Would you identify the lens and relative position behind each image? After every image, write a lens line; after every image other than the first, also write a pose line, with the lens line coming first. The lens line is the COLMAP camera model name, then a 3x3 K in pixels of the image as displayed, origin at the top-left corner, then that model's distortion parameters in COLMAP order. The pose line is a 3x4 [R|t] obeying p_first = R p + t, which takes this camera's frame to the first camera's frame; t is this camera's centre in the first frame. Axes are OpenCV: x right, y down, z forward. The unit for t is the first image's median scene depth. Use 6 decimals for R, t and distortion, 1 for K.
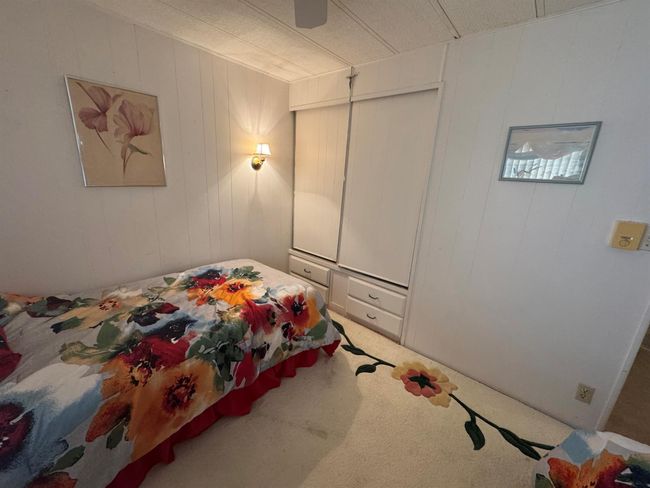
lens RADIAL K [[260.4, 0, 325.1], [0, 260.4, 243.4], [0, 0, 1]] dist [-0.000917, 0.000587]
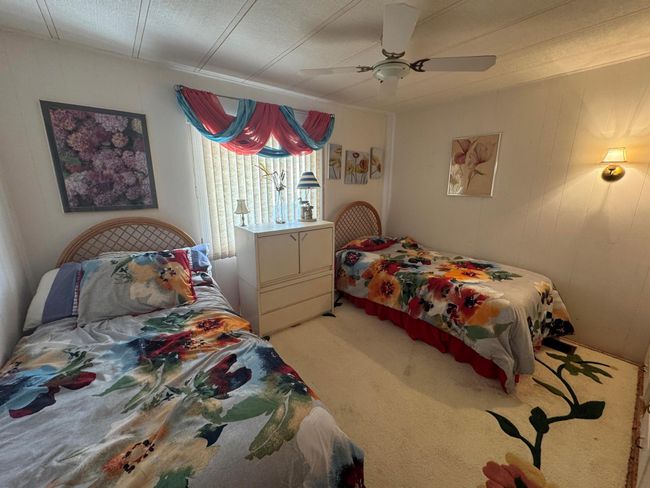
lens RADIAL K [[260.4, 0, 324.8], [0, 260.4, 243.2], [0, 0, 1]] dist [-0.000917, 0.000587]
pose [[-0.184958, 0.174445, -0.967140, 1.063700], [-0.267565, 0.938003, 0.220360, -0.066107], [0.945621, 0.299530, -0.126816, 0.484049]]
